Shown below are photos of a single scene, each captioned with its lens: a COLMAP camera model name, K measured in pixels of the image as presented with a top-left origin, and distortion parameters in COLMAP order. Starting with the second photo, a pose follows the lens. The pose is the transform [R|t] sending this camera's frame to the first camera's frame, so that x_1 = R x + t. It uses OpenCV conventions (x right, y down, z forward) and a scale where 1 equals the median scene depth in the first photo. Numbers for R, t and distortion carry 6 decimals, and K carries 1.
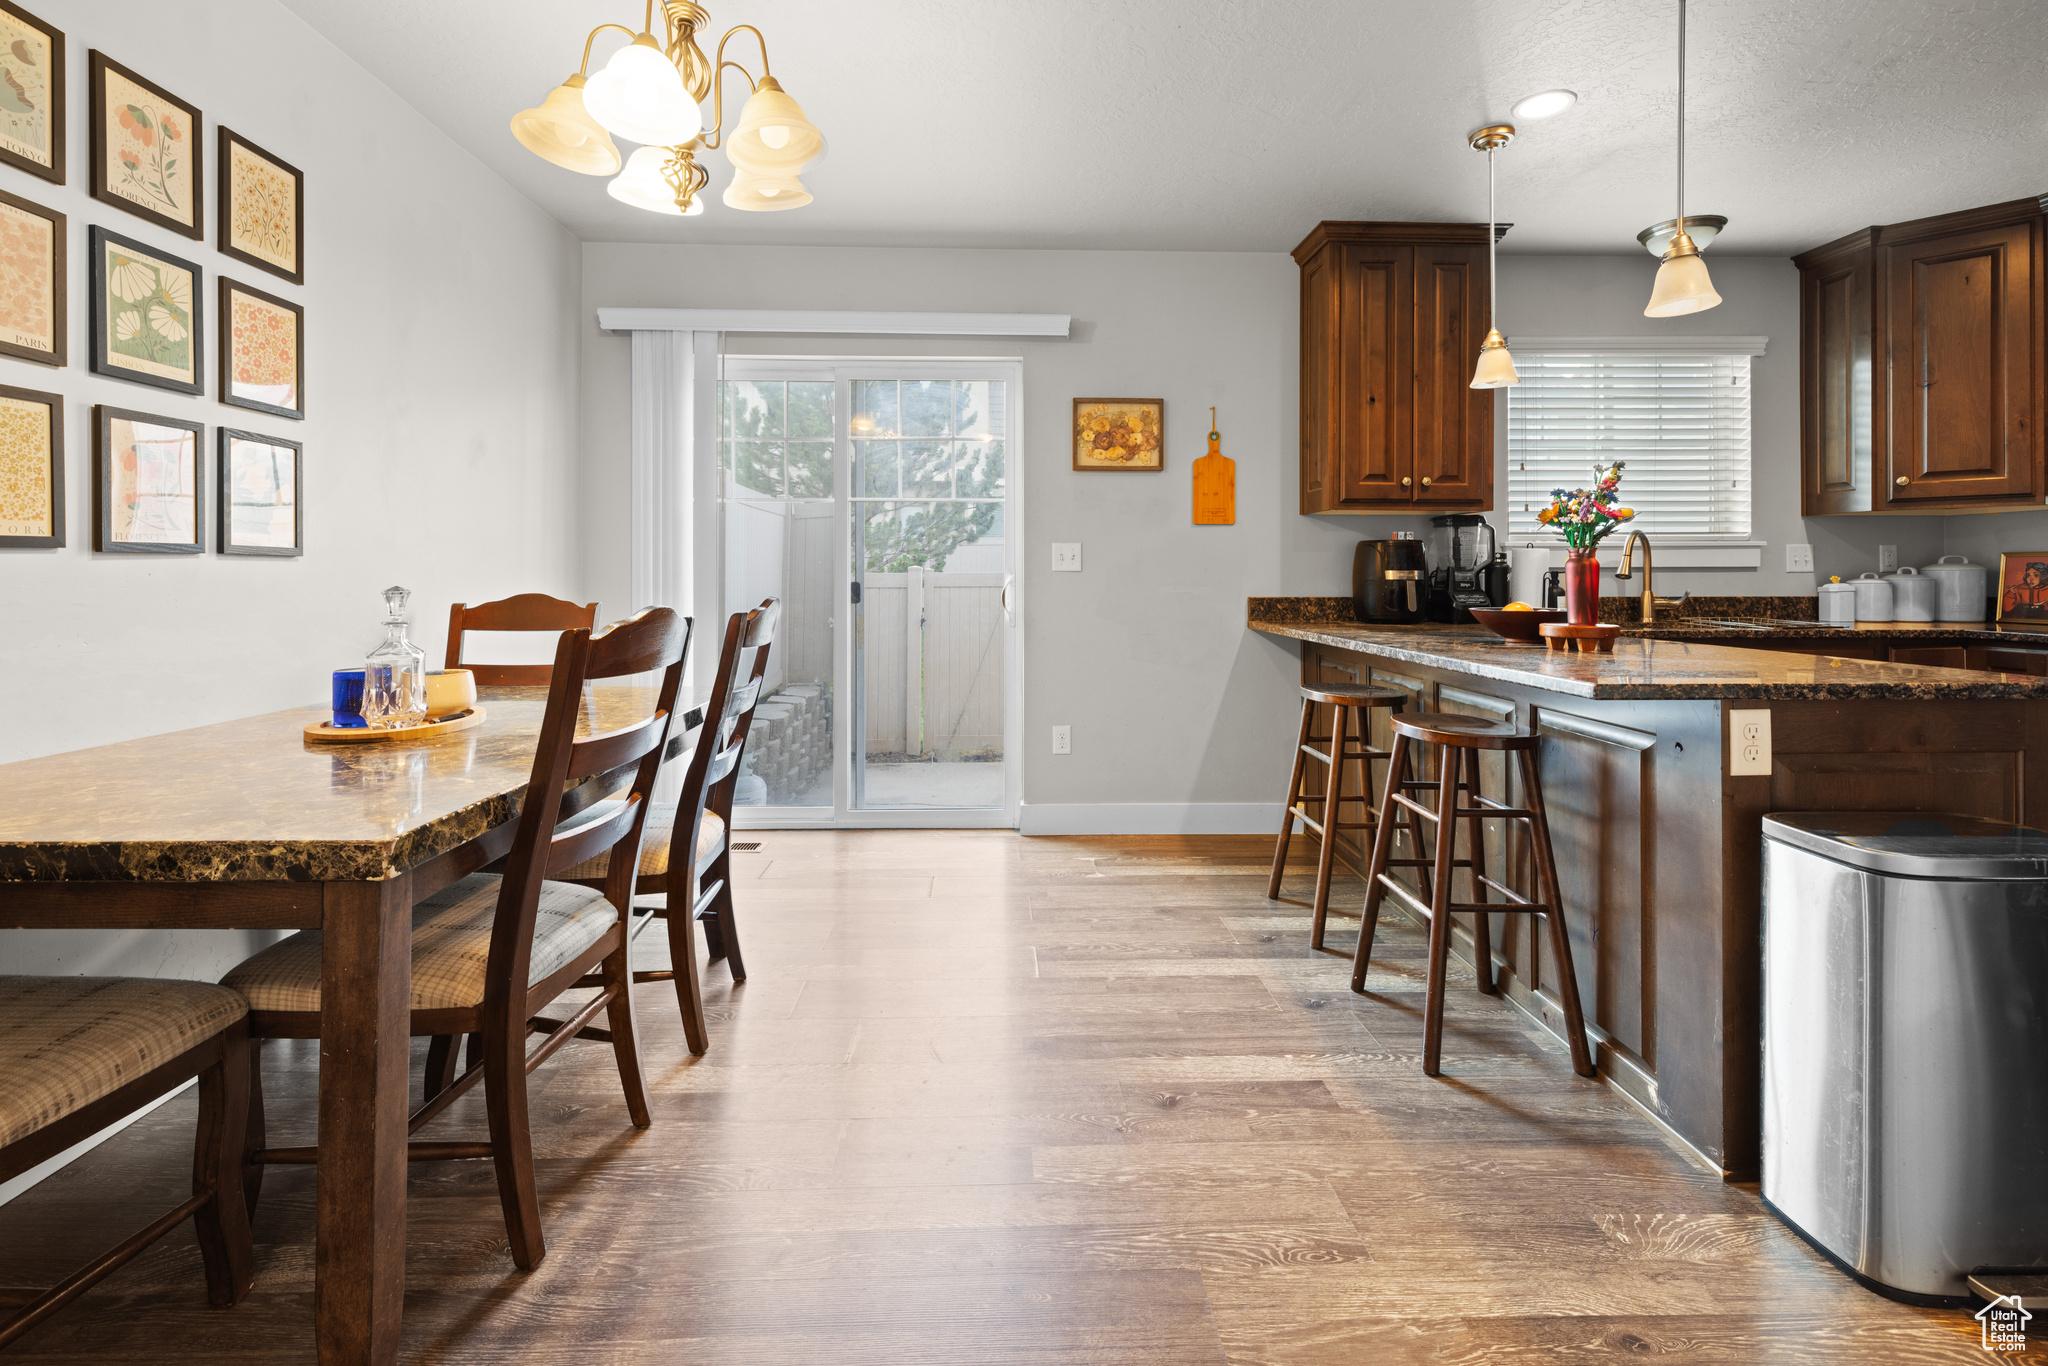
lens RADIAL K [[890.4, 0, 1017.8], [0, 890.4, 570.4], [0, 0, 1]] dist [0.002680, -0.000171]
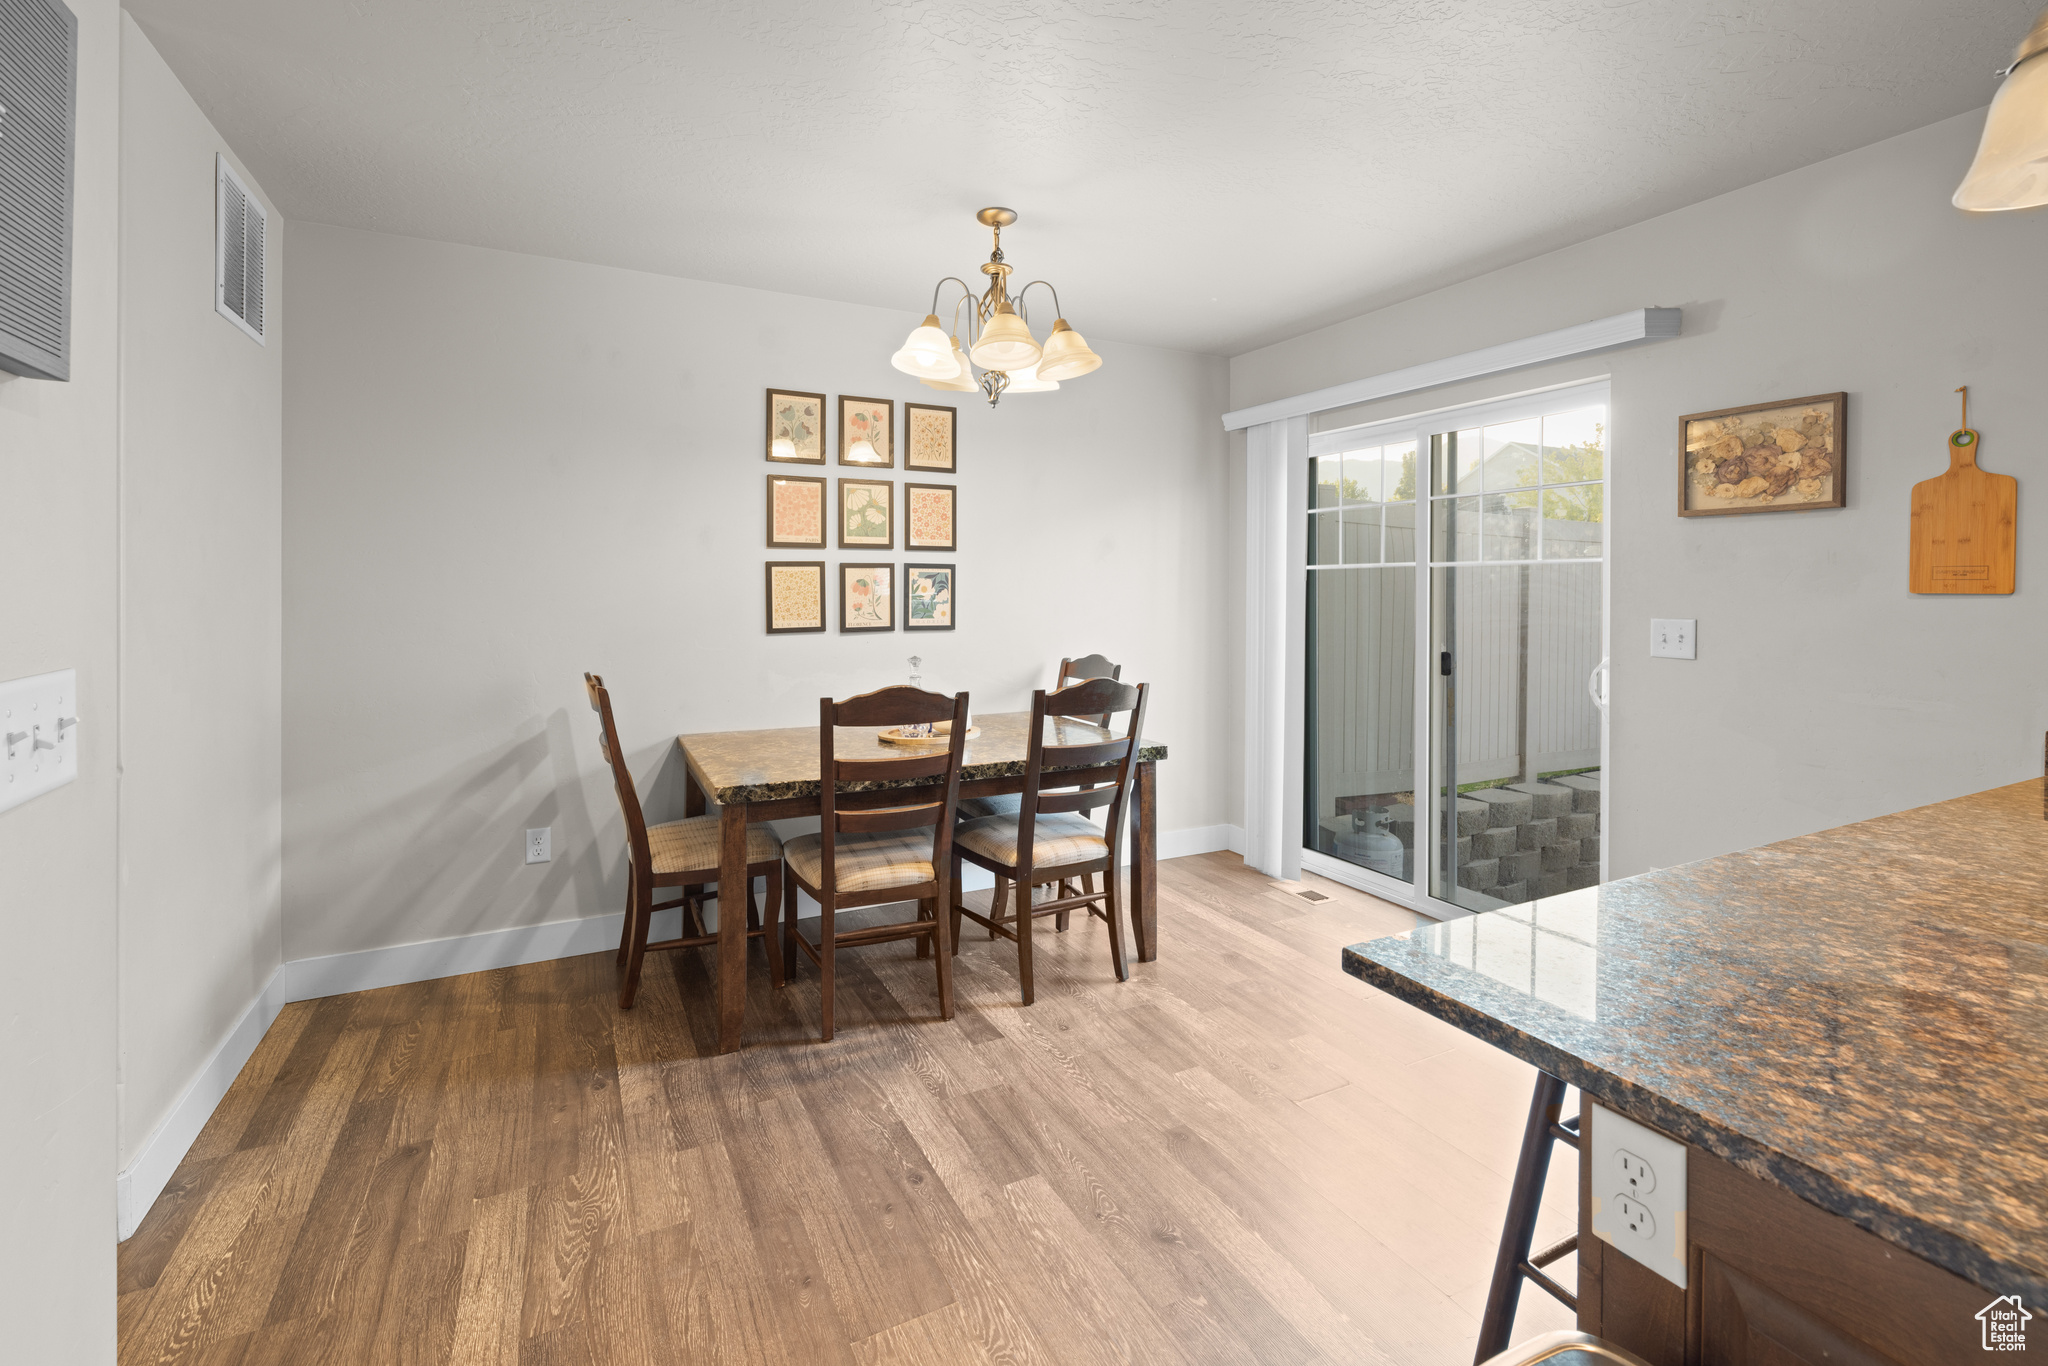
lens RADIAL K [[891.1, 0, 1016.3], [0, 891.1, 595.1], [0, 0, 1]] dist [0.000562, -0.000086]
pose [[0.430868, 0.007073, -0.902387, 0.515988], [0.002333, 0.999957, 0.008952, -0.062588], [0.902412, -0.005963, 0.430833, 0.228600]]
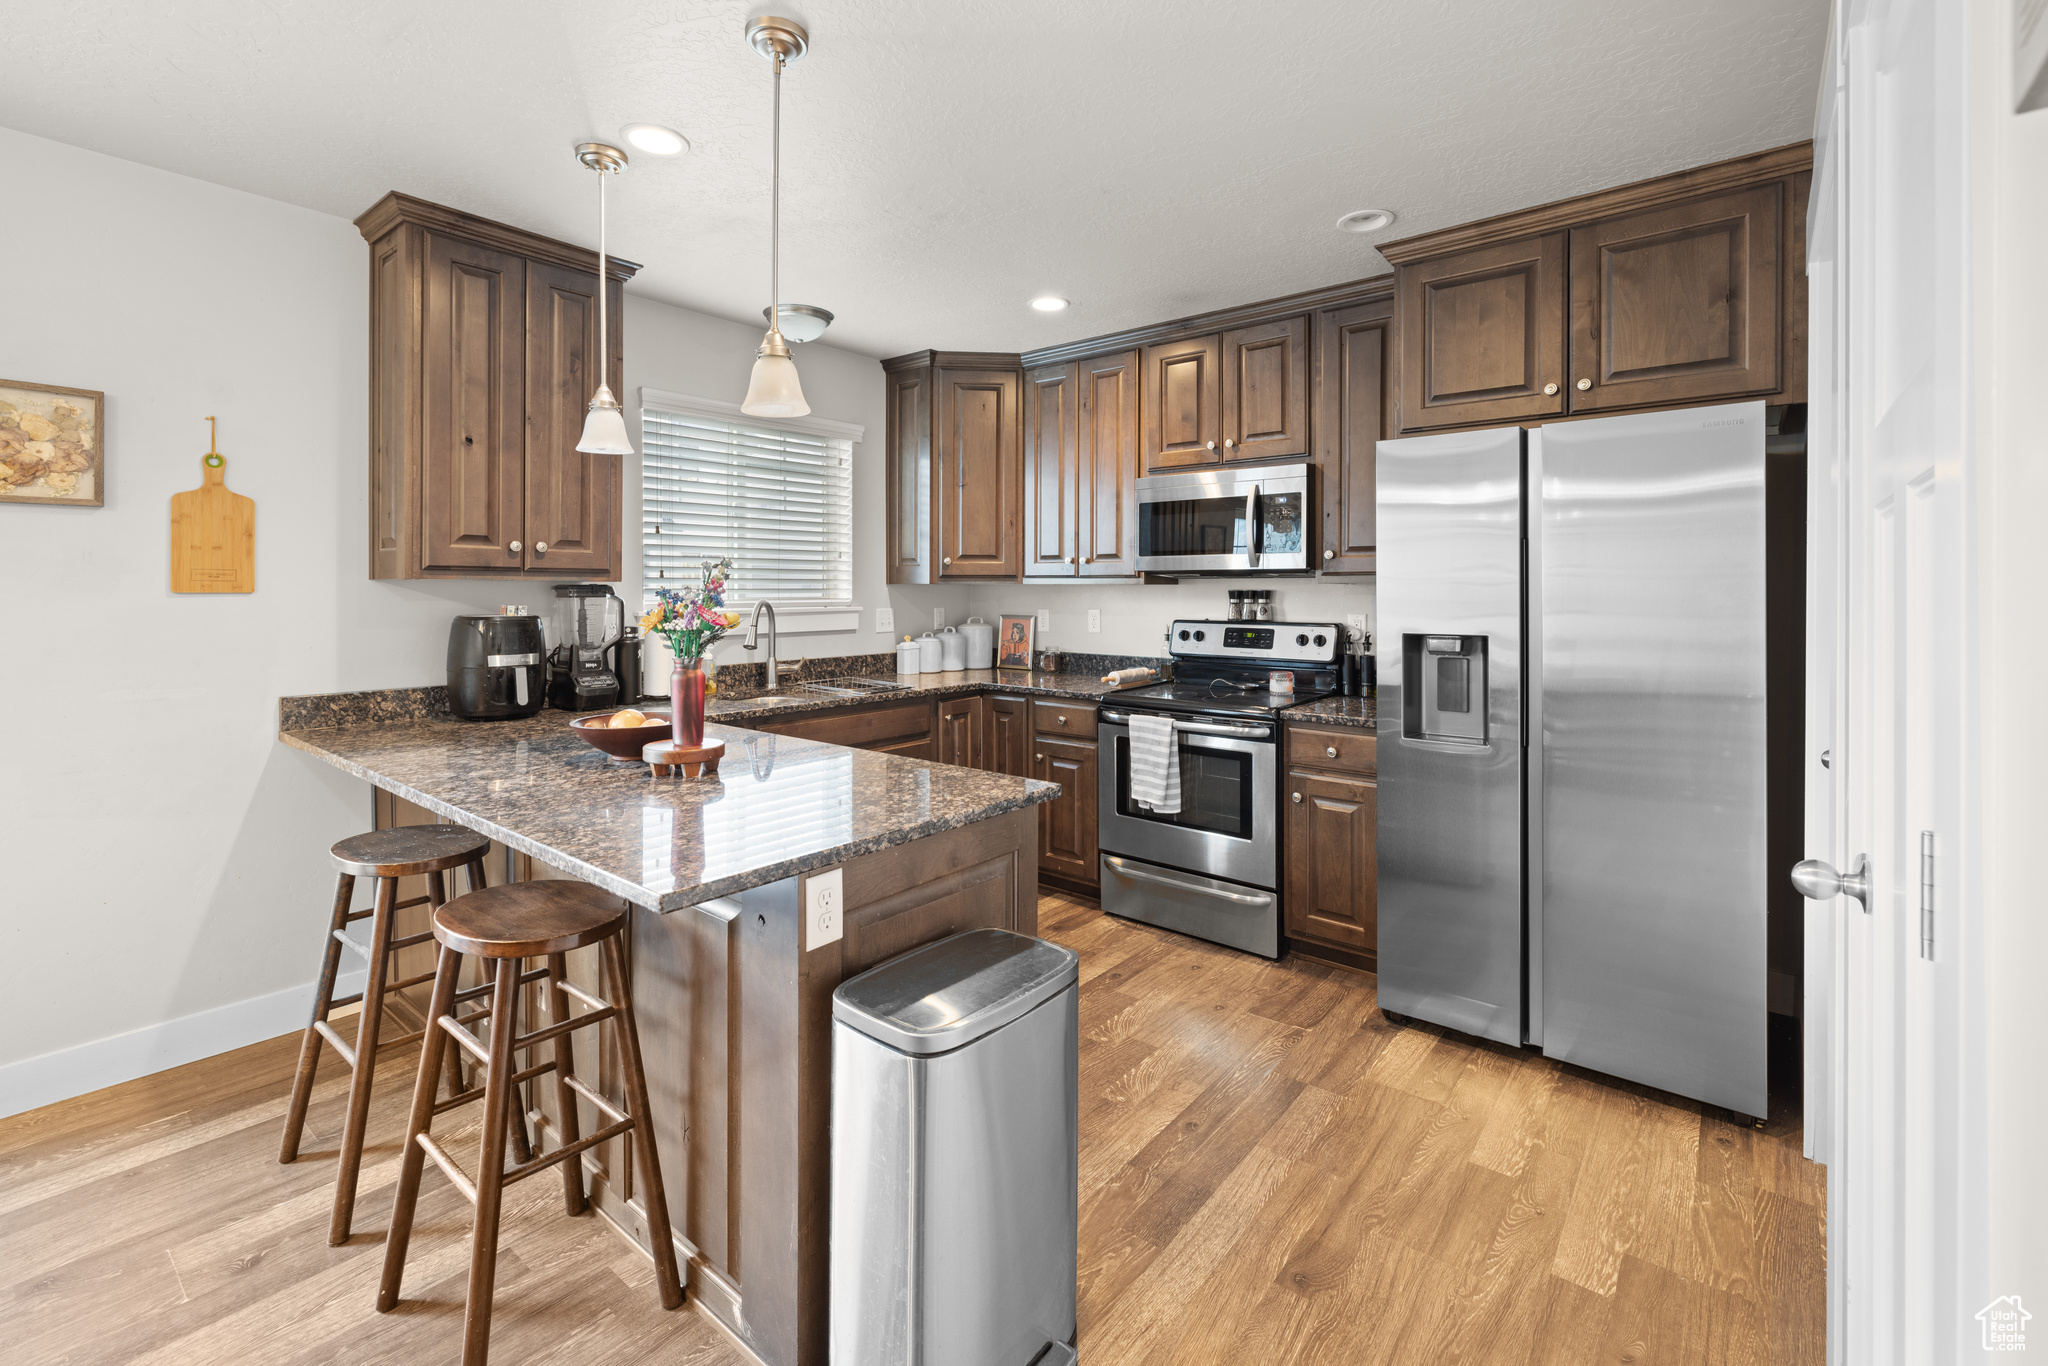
lens RADIAL K [[891.1, 0, 1016.3], [0, 891.1, 595.1], [0, 0, 1]] dist [0.000562, -0.000086]
pose [[0.655516, -0.003791, 0.755172, 0.119523], [-0.005279, 0.999940, 0.009602, -0.064990], [-0.755163, -0.010281, 0.655457, 0.116700]]
